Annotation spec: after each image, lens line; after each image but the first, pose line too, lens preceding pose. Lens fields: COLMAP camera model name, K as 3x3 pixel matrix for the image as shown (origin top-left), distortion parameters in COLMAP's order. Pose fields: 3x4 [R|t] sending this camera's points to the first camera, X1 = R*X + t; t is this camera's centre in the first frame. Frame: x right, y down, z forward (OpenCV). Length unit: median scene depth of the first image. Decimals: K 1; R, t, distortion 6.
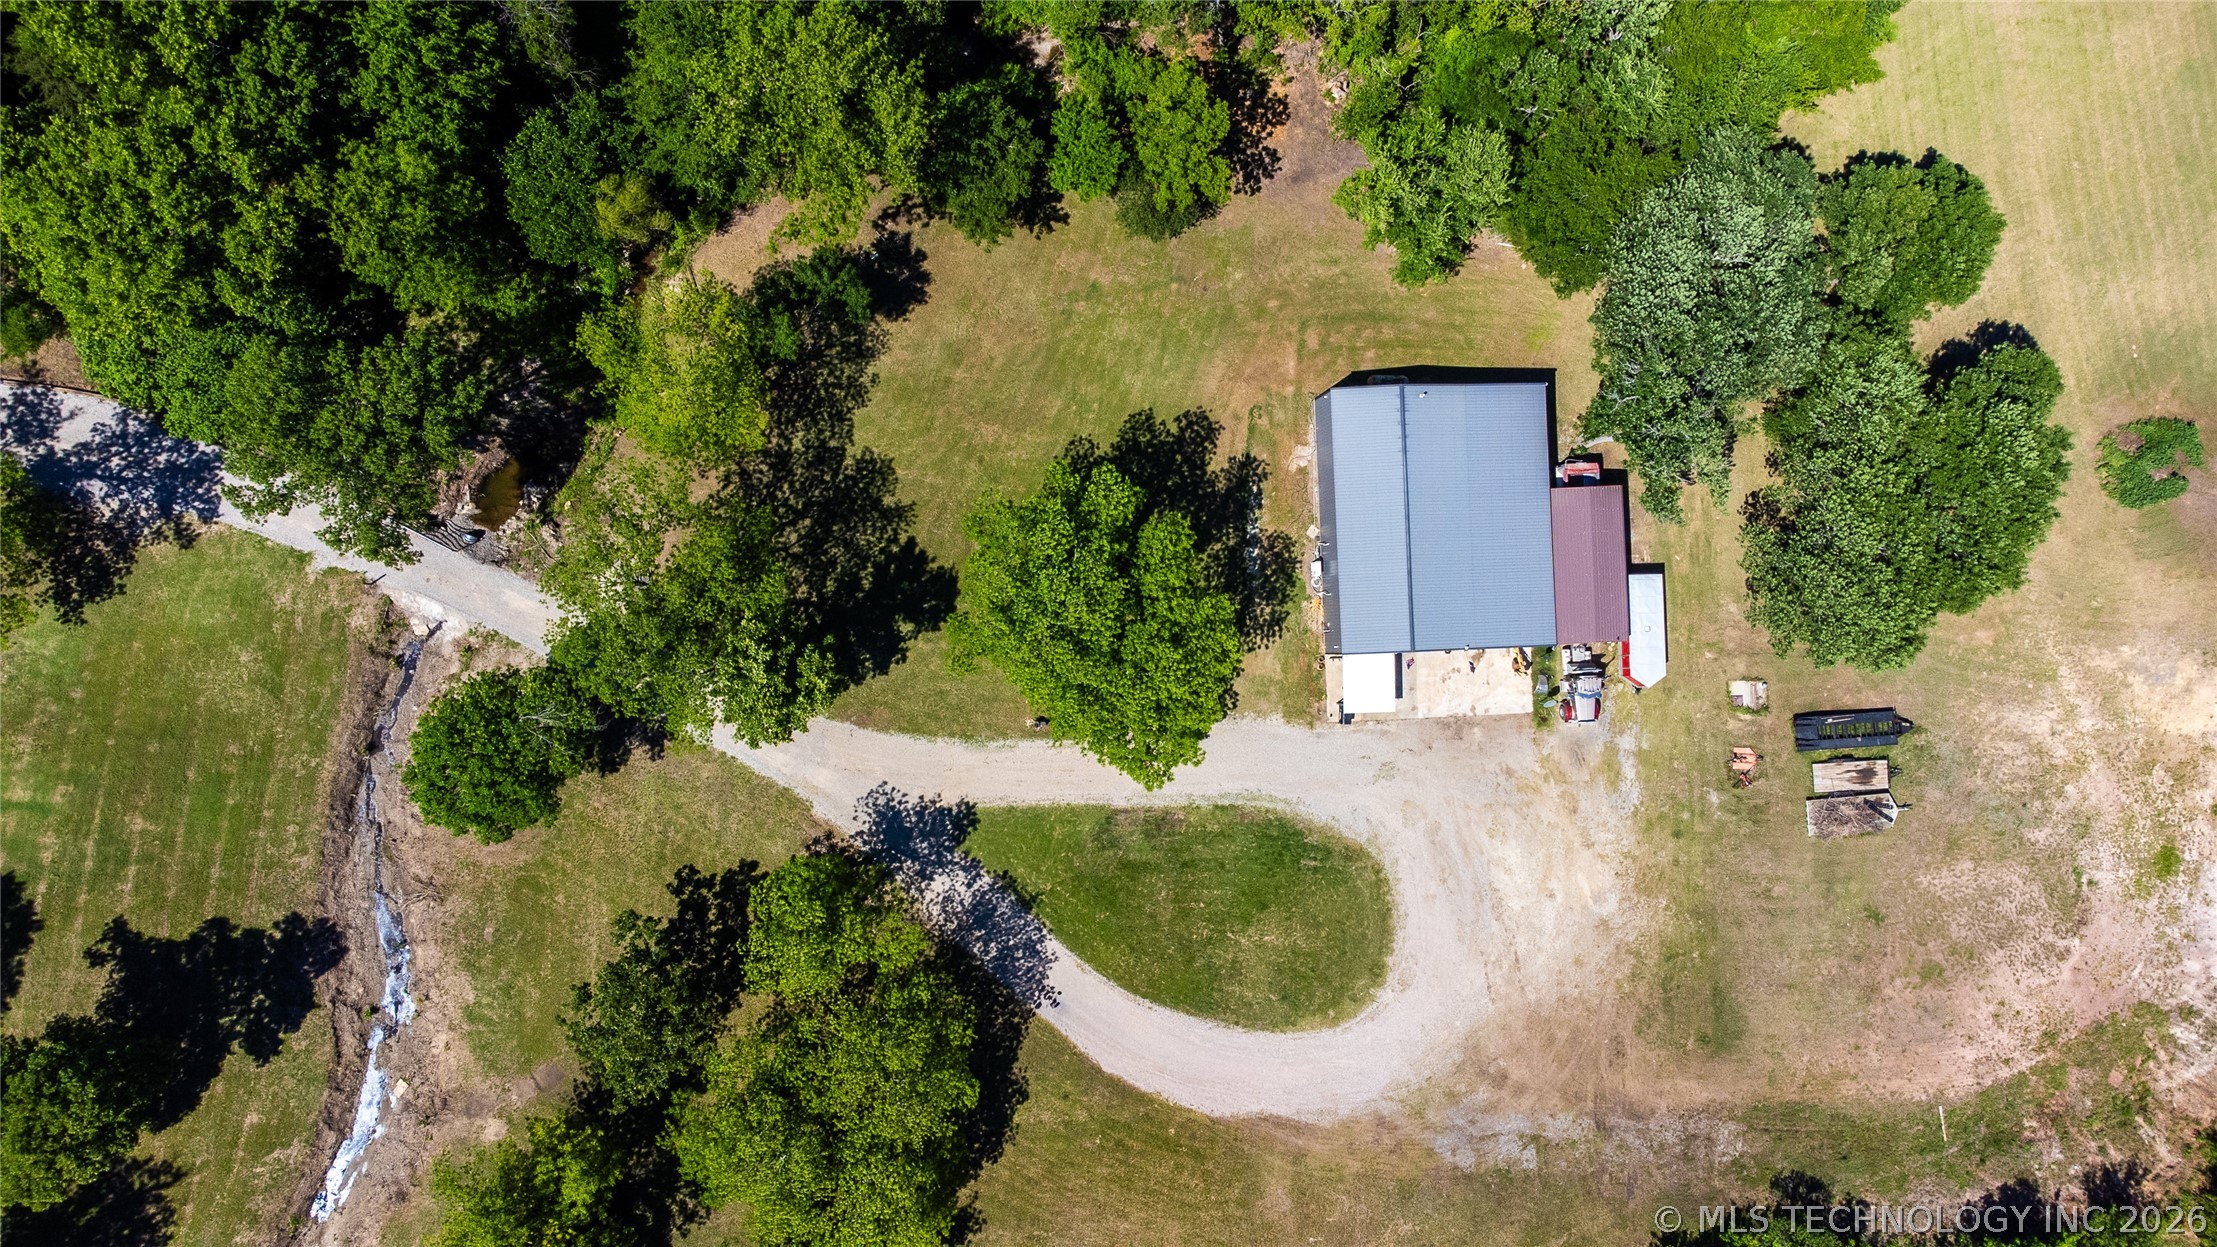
lens RADIAL K [[1644.1, 0, 1099.9], [0, 1644.1, 618.9], [0, 0, 1]] dist [0.029576, 0.039813]
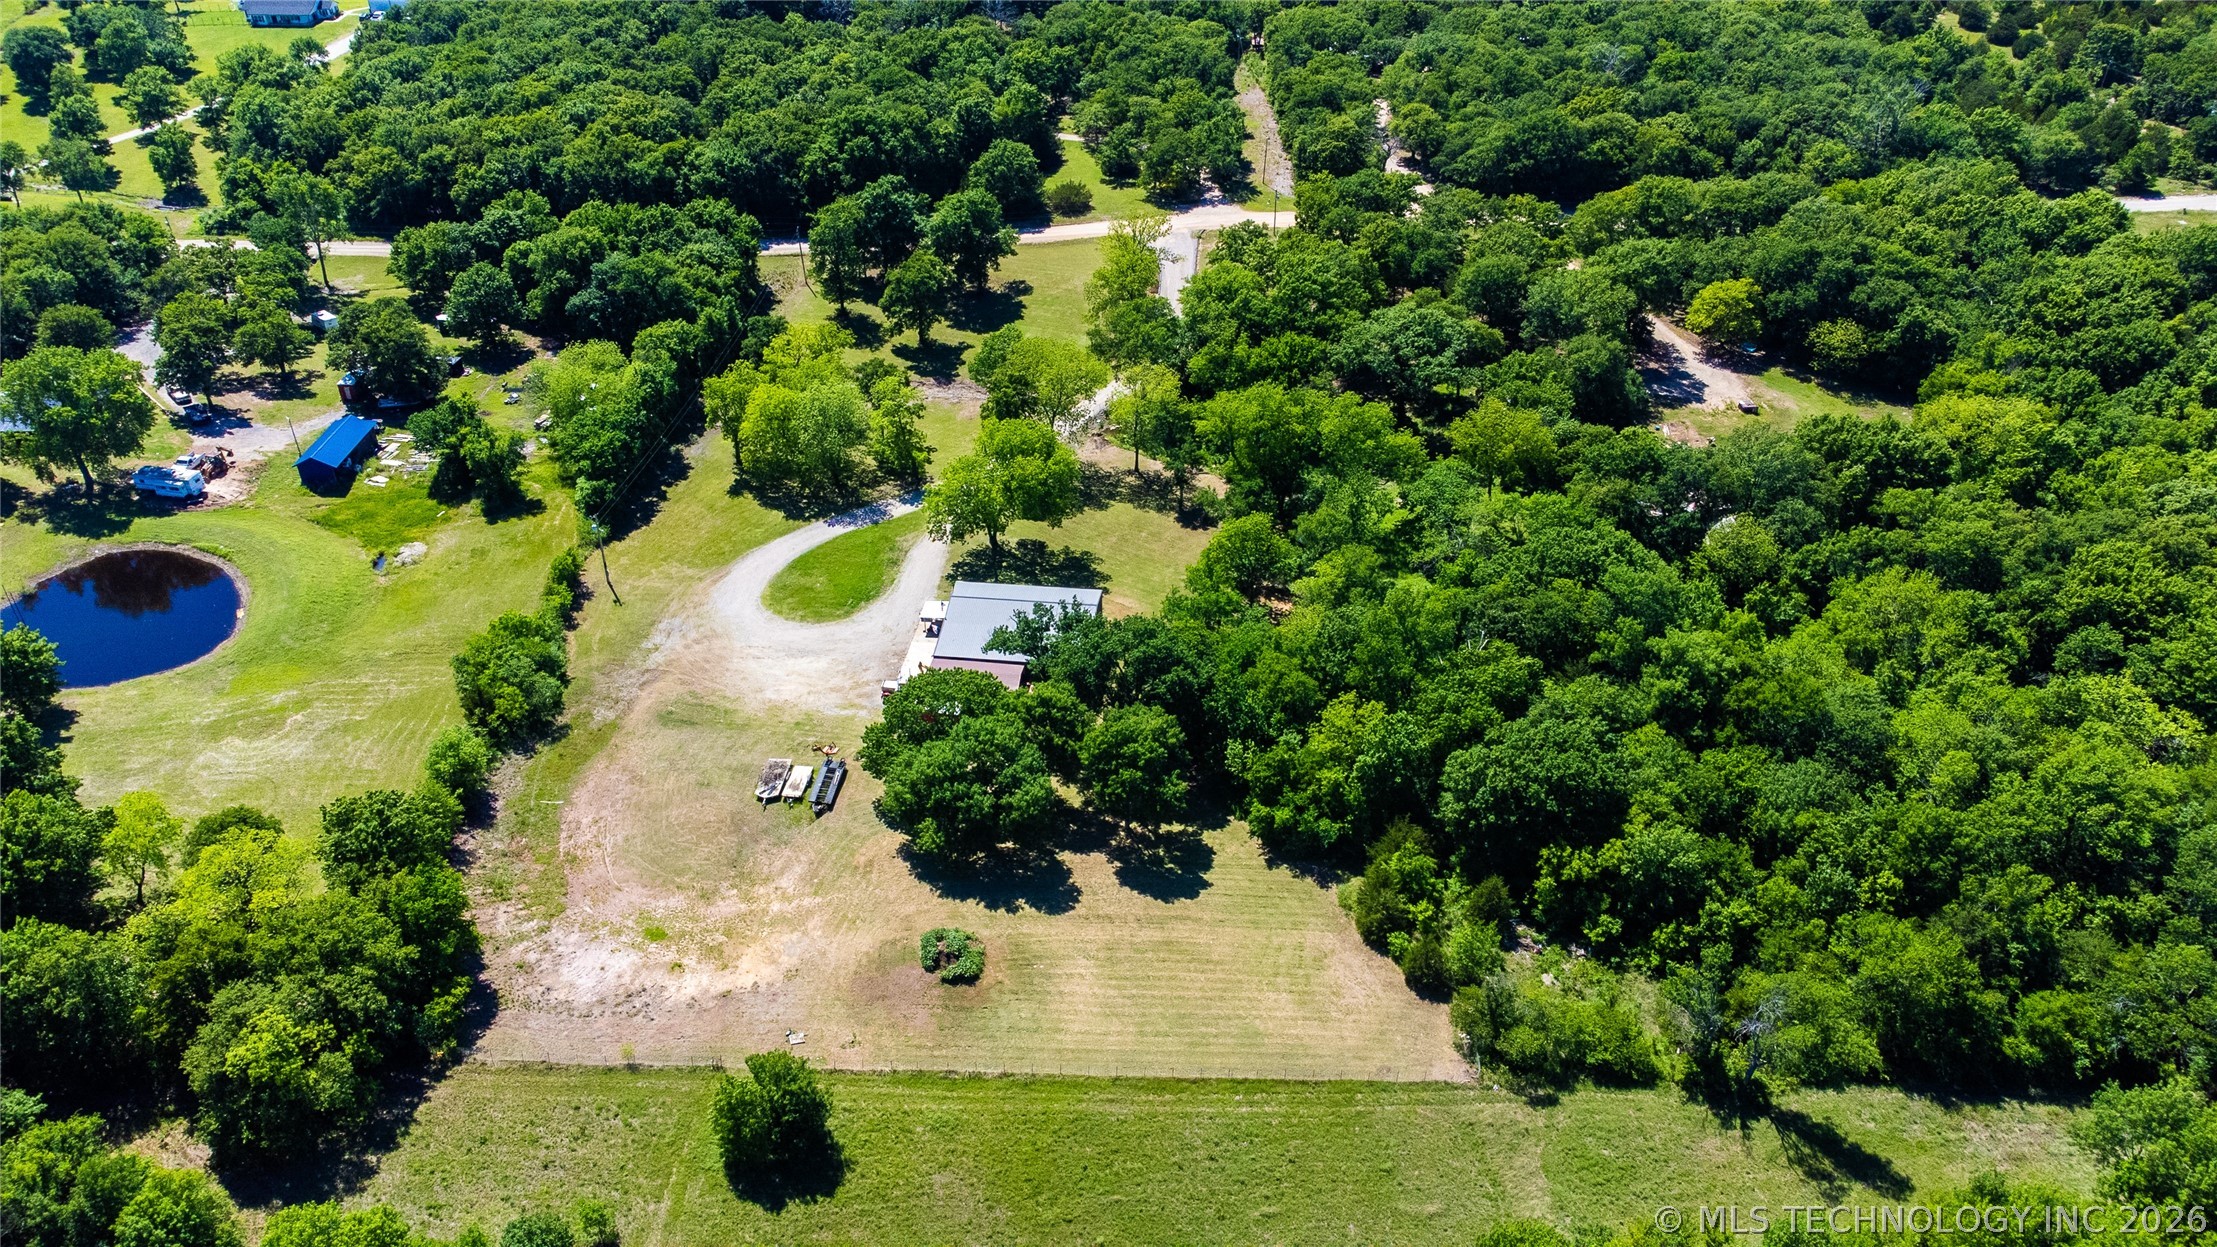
lens RADIAL K [[1644.1, 0, 1112.1], [0, 1644.1, 607.6], [0, 0, 1]] dist [0.029576, 0.039813]
pose [[-0.159930, 0.449197, -0.879002, 1.681153], [-0.987128, -0.072084, 0.142765, -0.396180], [0.000768, 0.890520, 0.454943, 0.183841]]
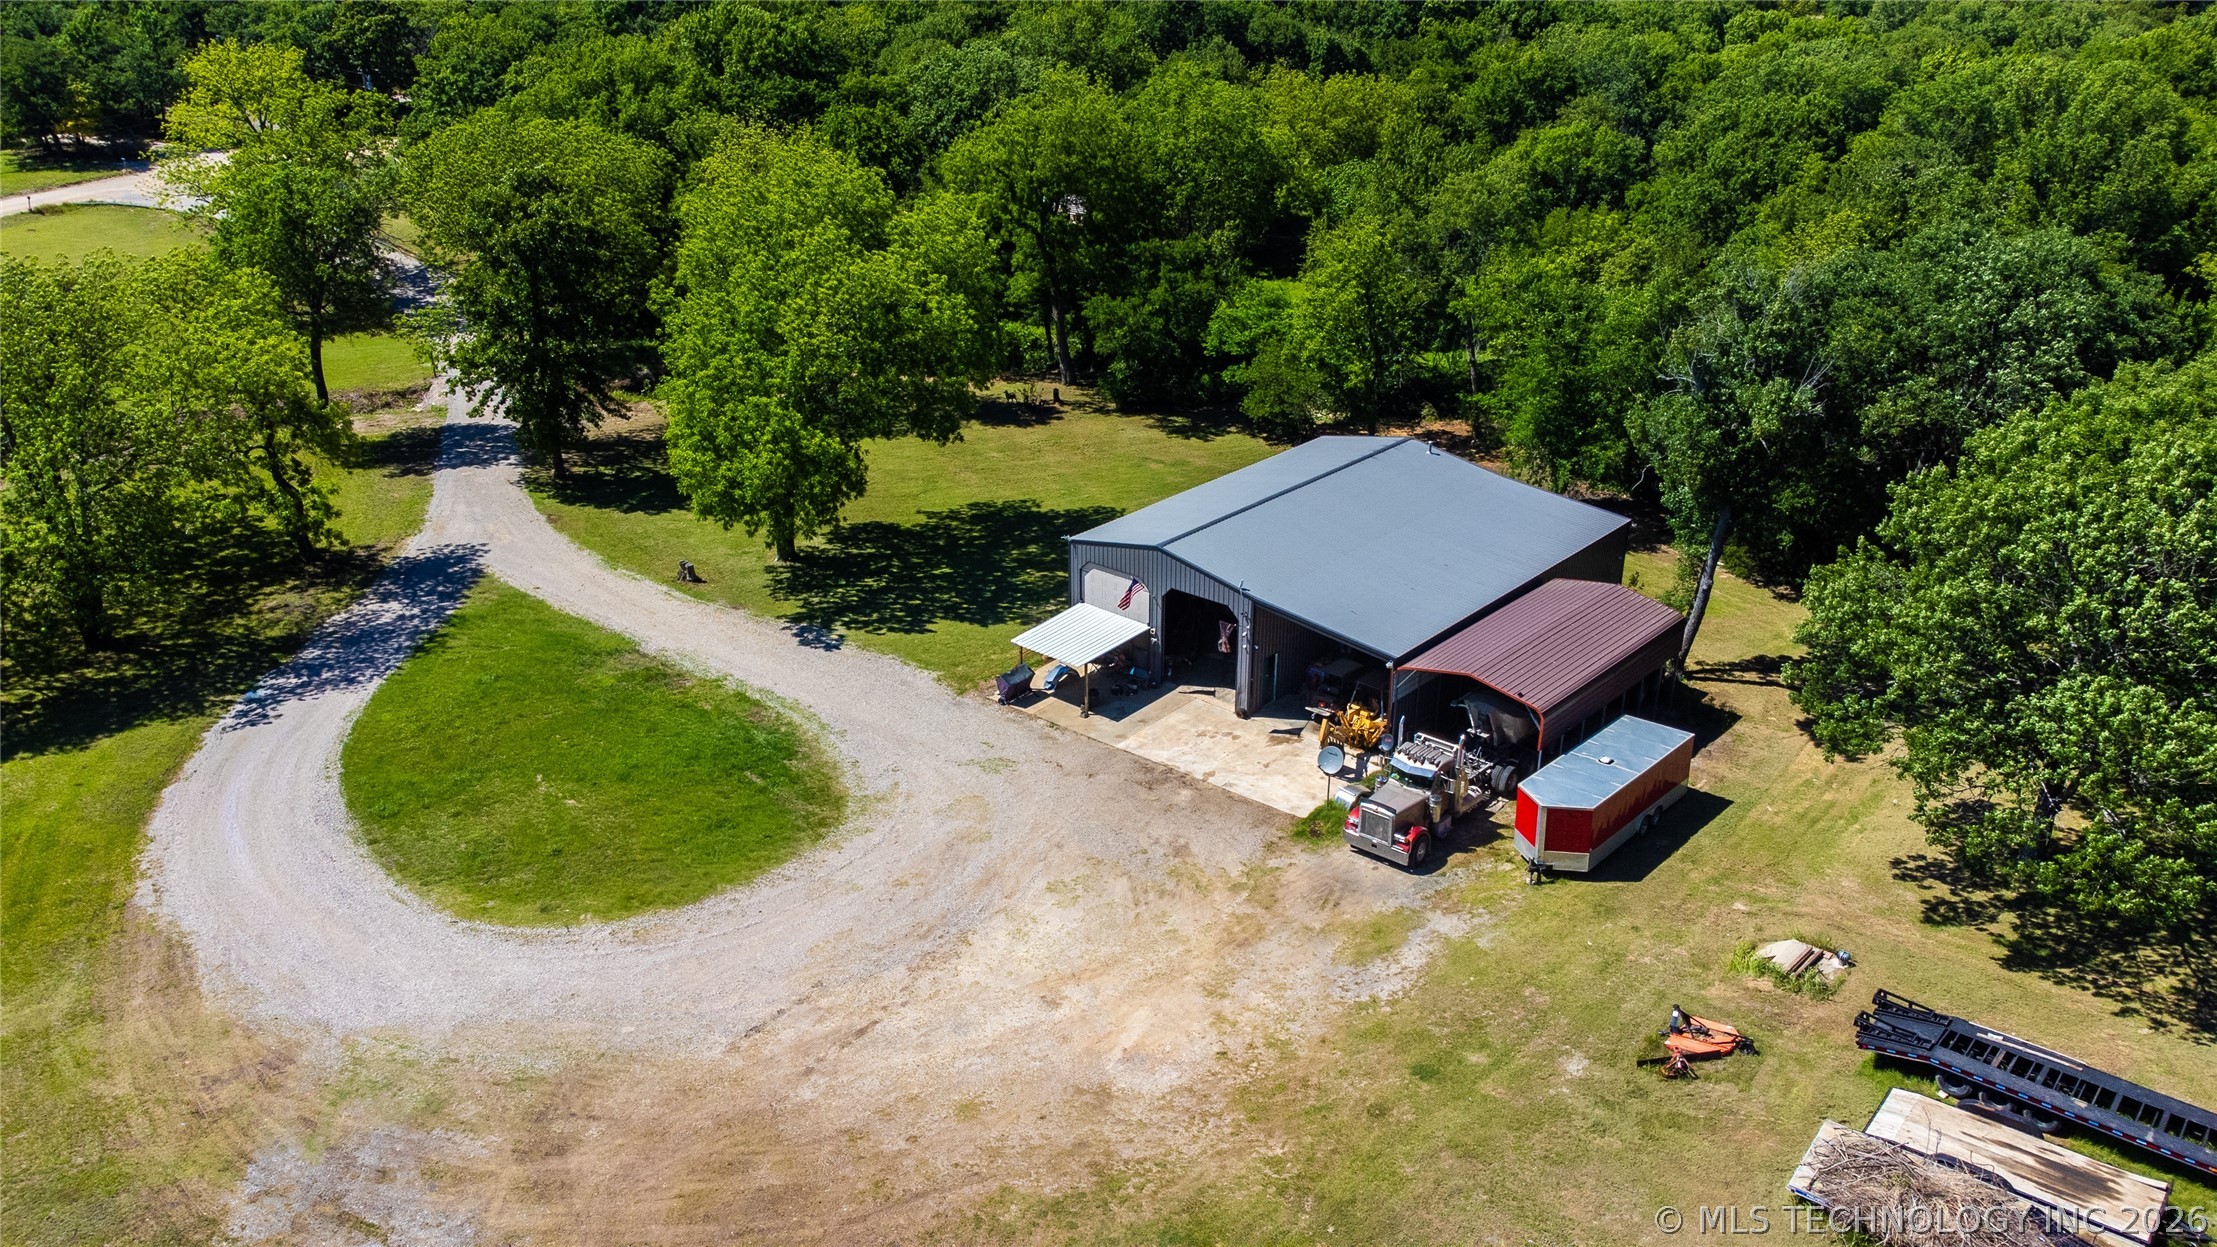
lens RADIAL K [[1644.1, 0, 1101.9], [0, 1644.1, 617.1], [0, 0, 1]] dist [0.029576, 0.039813]
pose [[0.720402, 0.163095, -0.674107, 0.534207], [-0.686793, 0.303169, -0.660609, 0.391948], [0.096626, 0.938876, 0.330416, 0.801856]]
